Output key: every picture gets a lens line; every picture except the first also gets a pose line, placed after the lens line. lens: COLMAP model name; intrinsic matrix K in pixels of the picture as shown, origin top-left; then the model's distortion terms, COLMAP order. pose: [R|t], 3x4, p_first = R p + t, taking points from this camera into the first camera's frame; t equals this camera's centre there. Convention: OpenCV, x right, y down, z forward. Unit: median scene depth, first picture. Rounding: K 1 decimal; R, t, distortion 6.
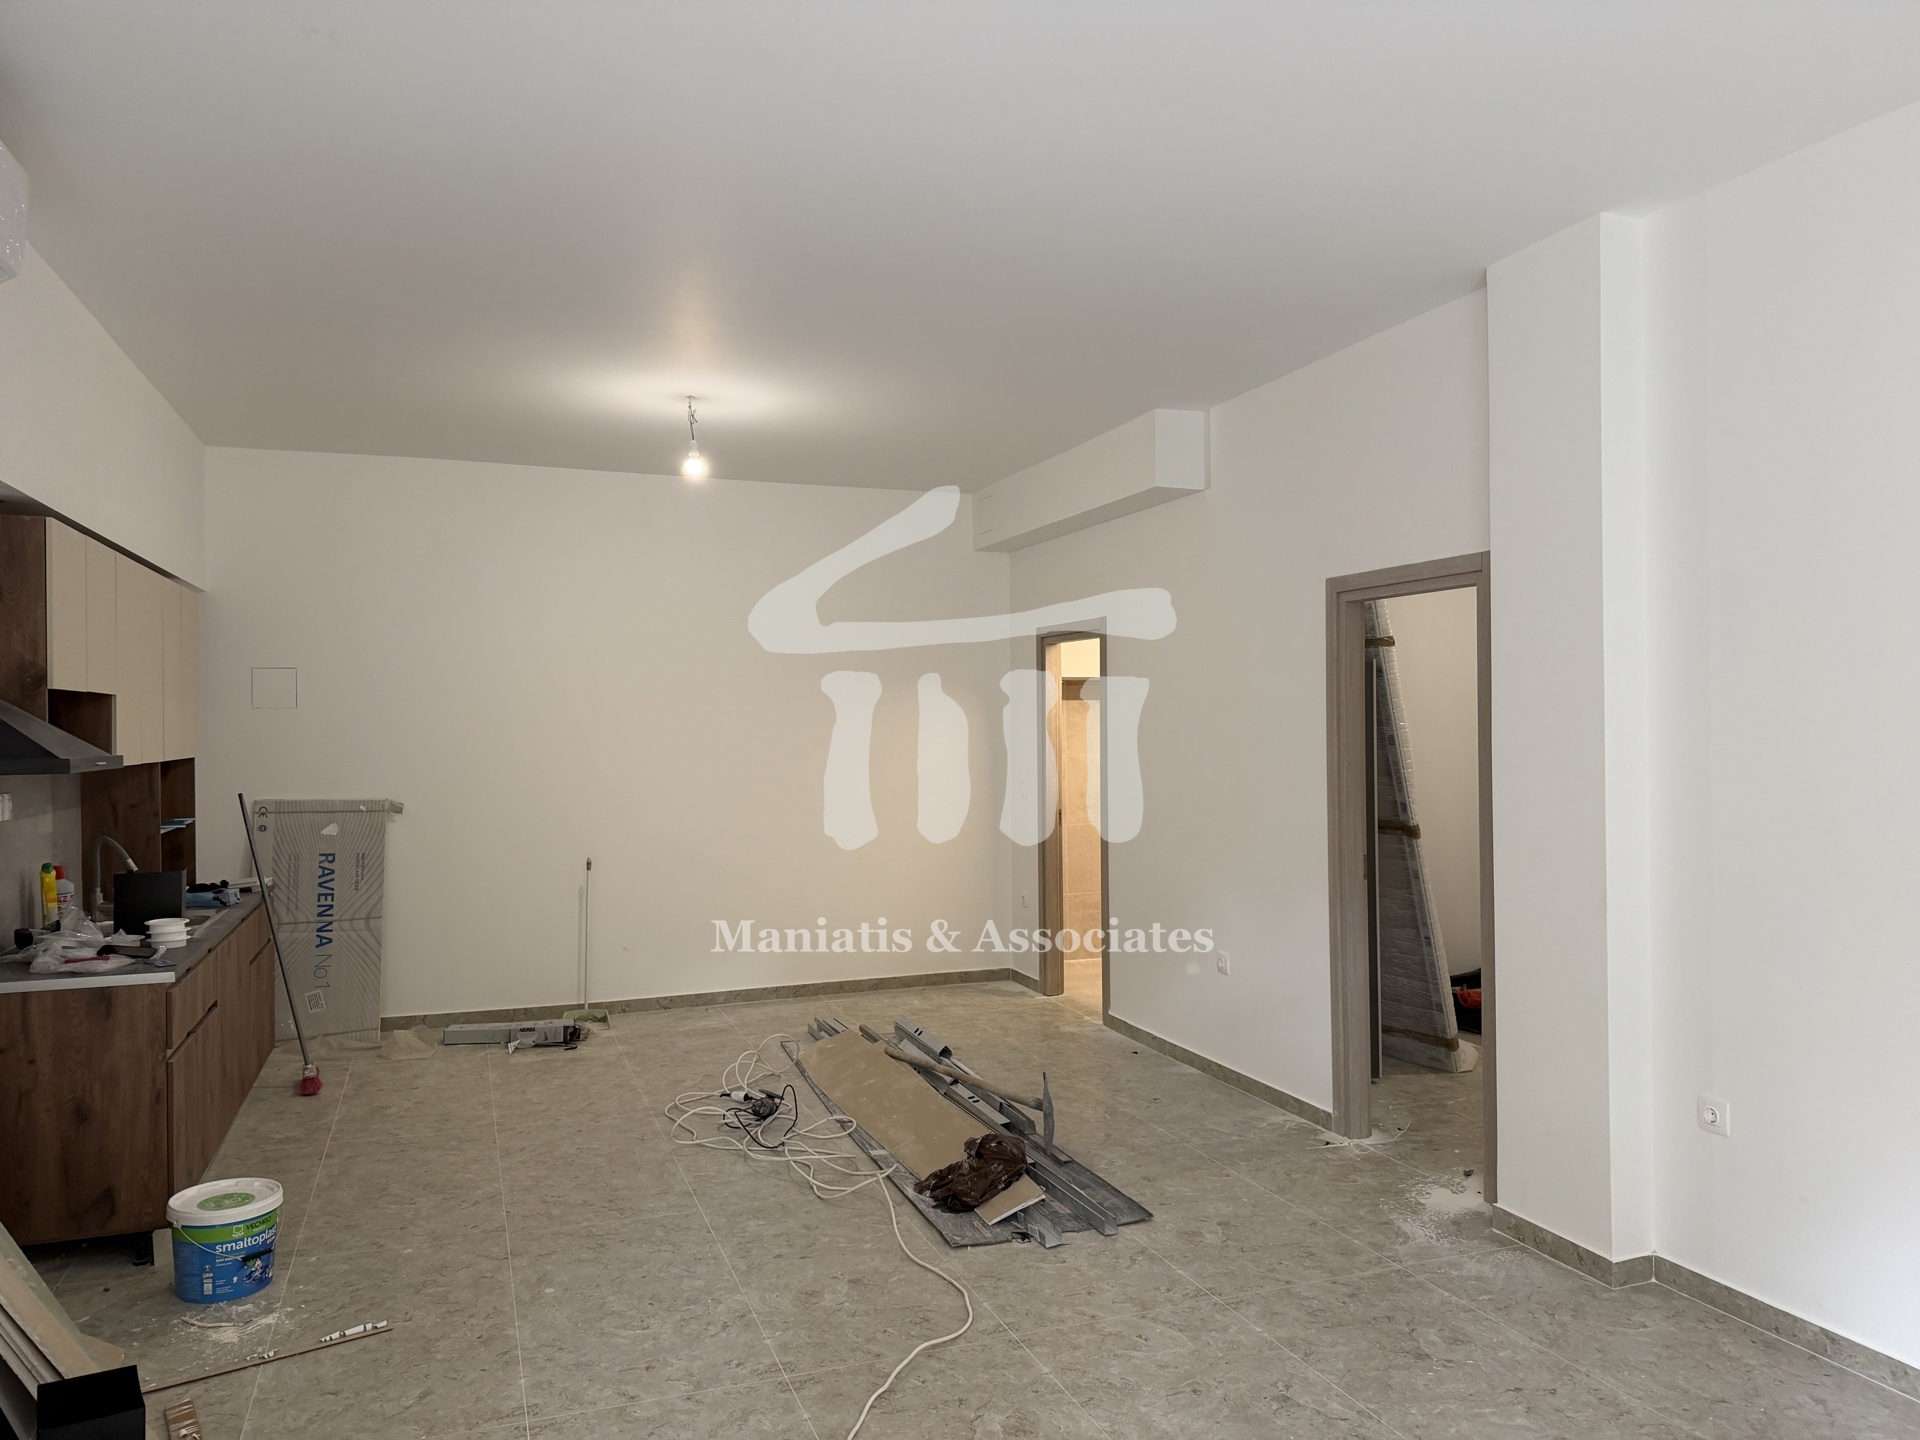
lens RADIAL K [[1354.7, 0, 942.3], [0, 1354.7, 714.5], [0, 0, 1]] dist [0.052196, -0.062392]
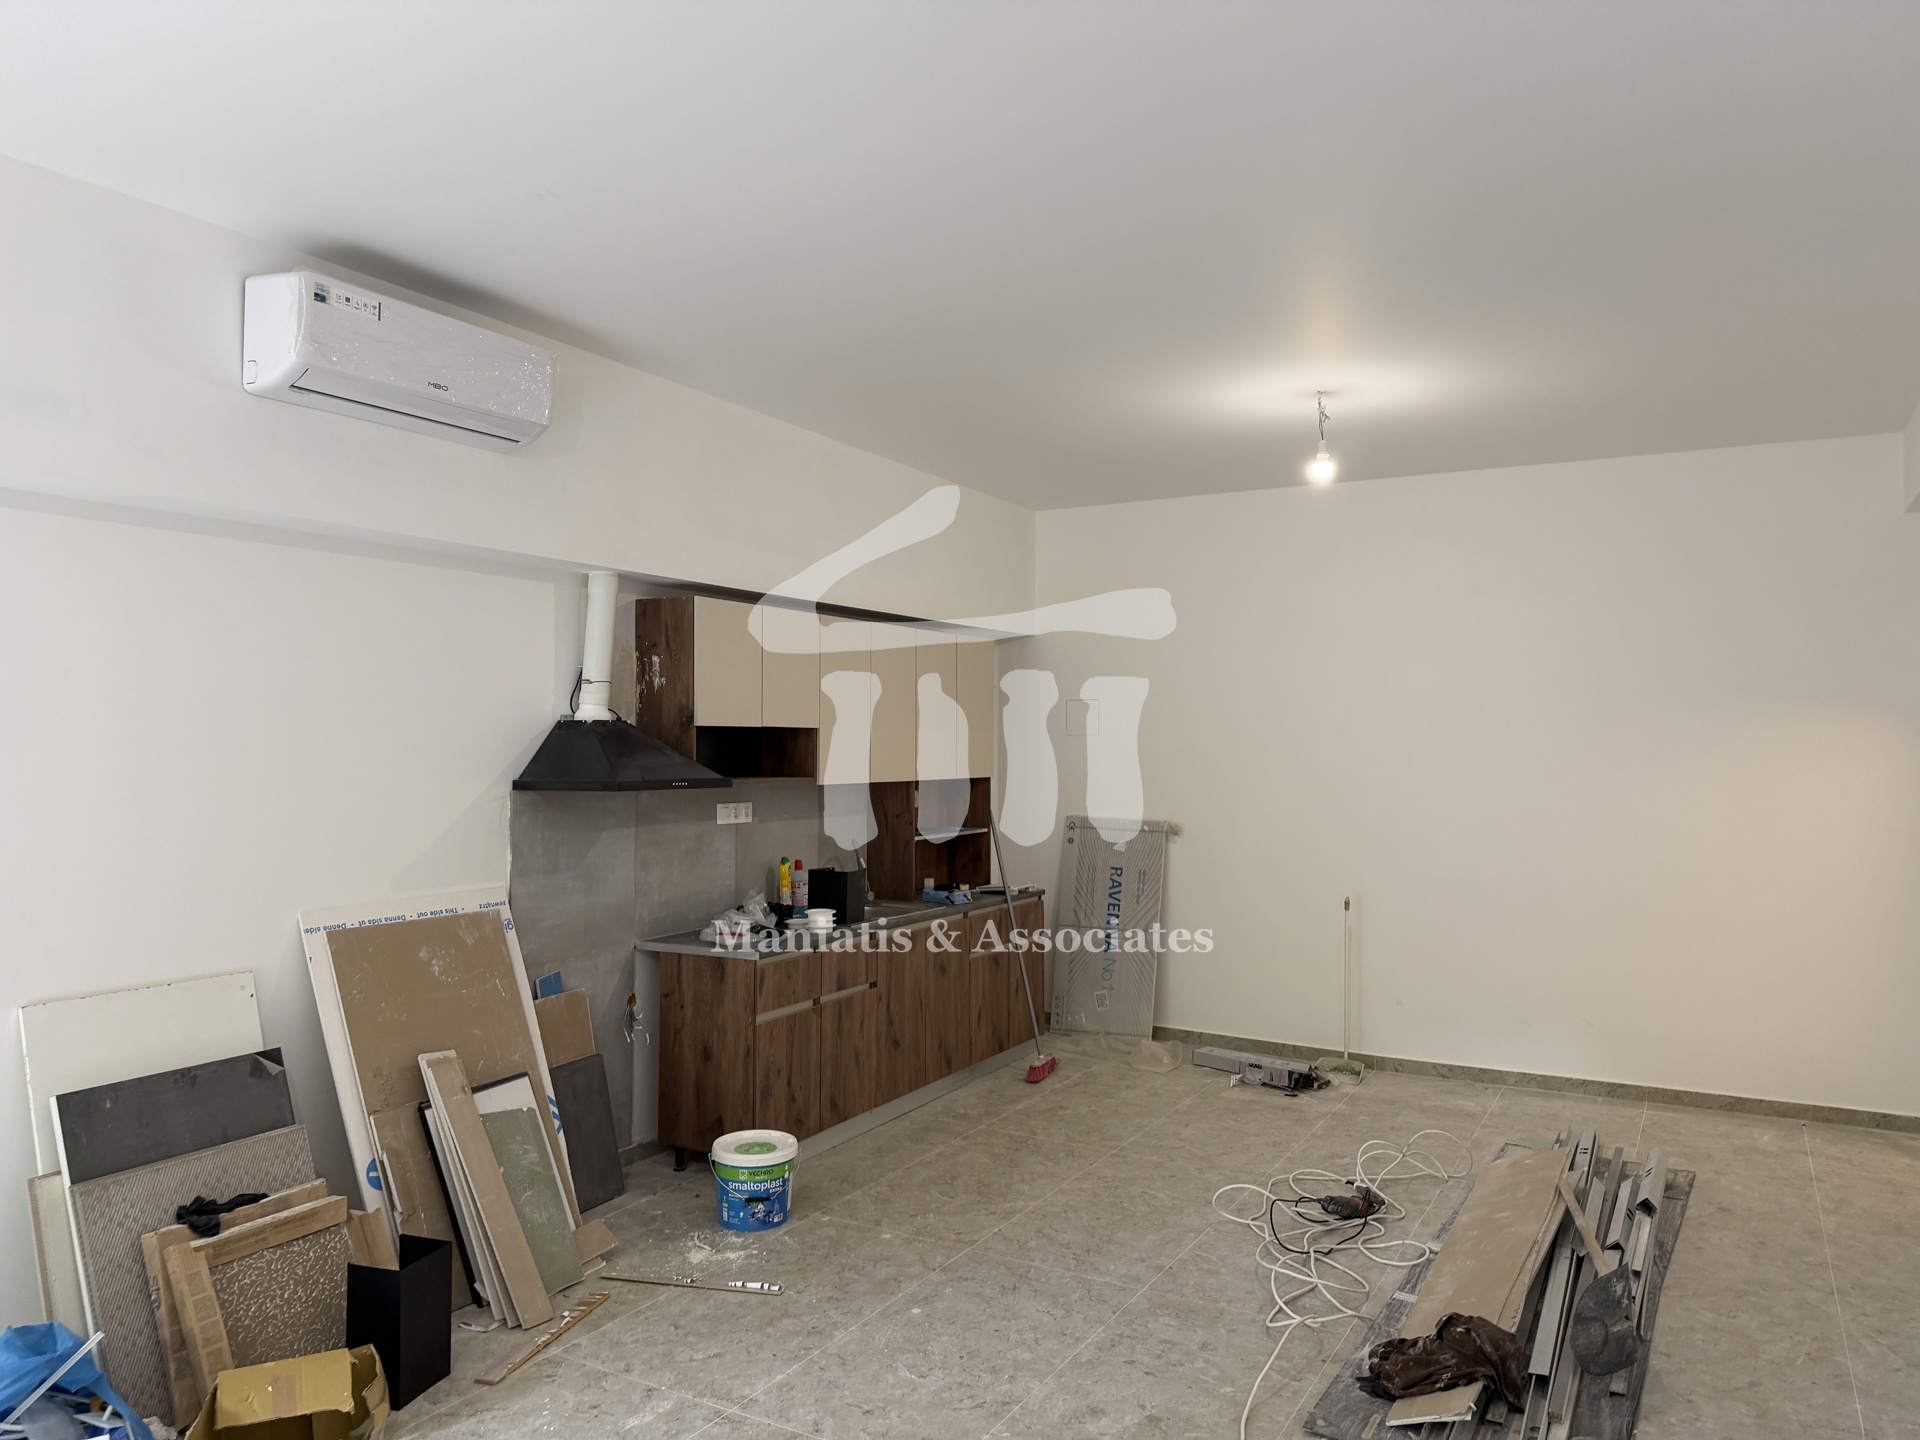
lens RADIAL K [[1354.7, 0, 956.4], [0, 1354.7, 706.0], [0, 0, 1]] dist [0.052196, -0.062392]
pose [[0.651563, -0.009026, -0.758541, 0.440908], [-0.003040, 0.999890, -0.014510, -0.016885], [0.758589, 0.011760, 0.651464, 0.295183]]
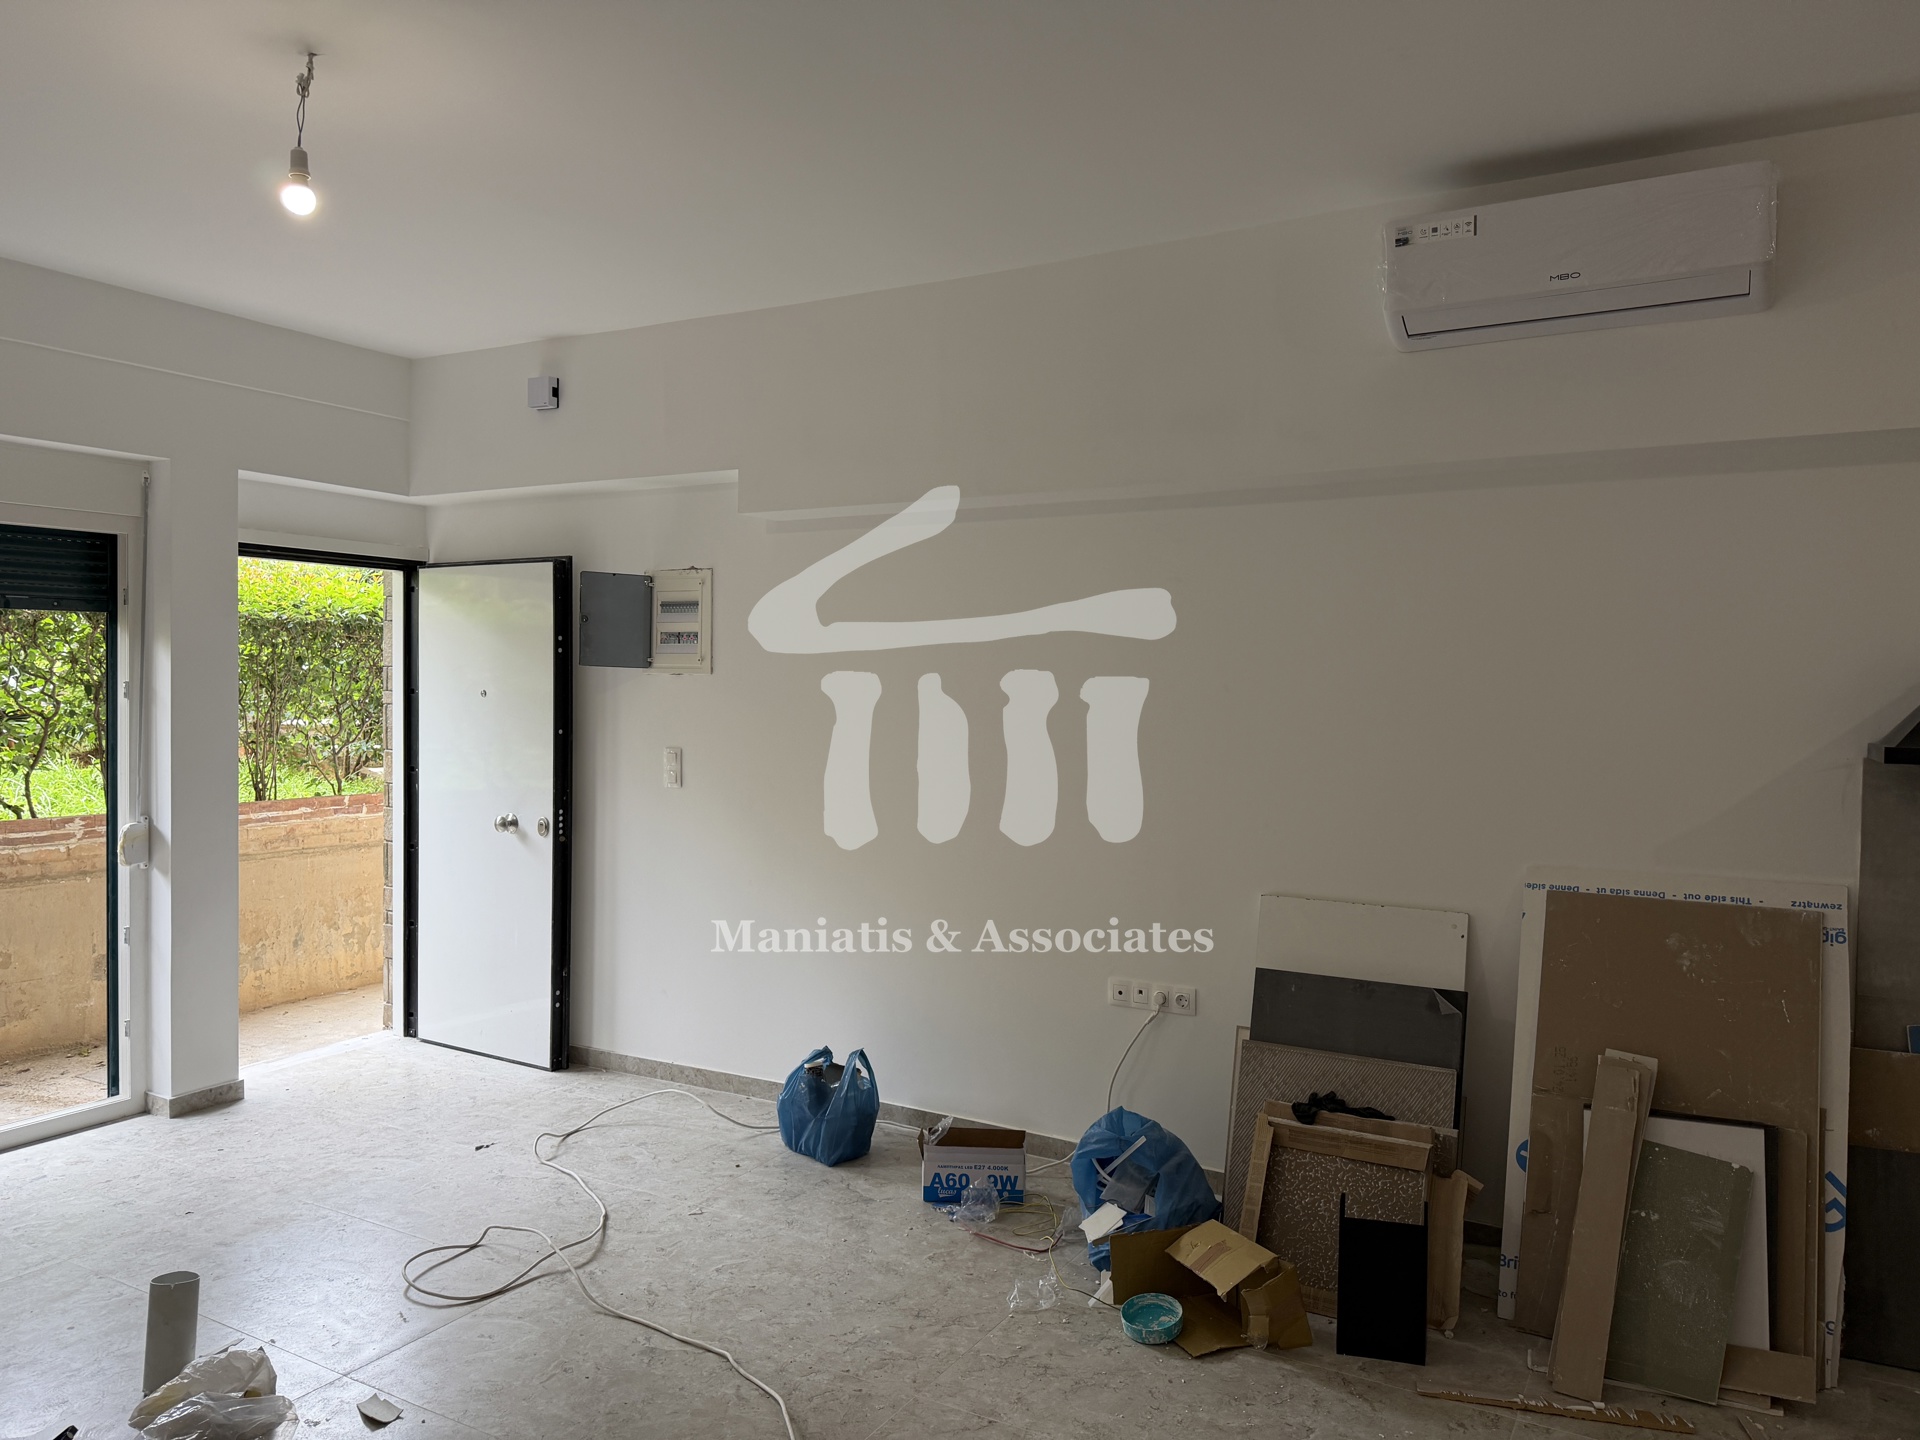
lens RADIAL K [[1354.7, 0, 970.1], [0, 1354.7, 709.9], [0, 0, 1]] dist [0.052196, -0.062392]
pose [[-0.761174, 0.008868, -0.648487, 0.305282], [0.000144, 0.999909, 0.013504, -0.003144], [0.648547, 0.010185, -0.761106, 0.984318]]
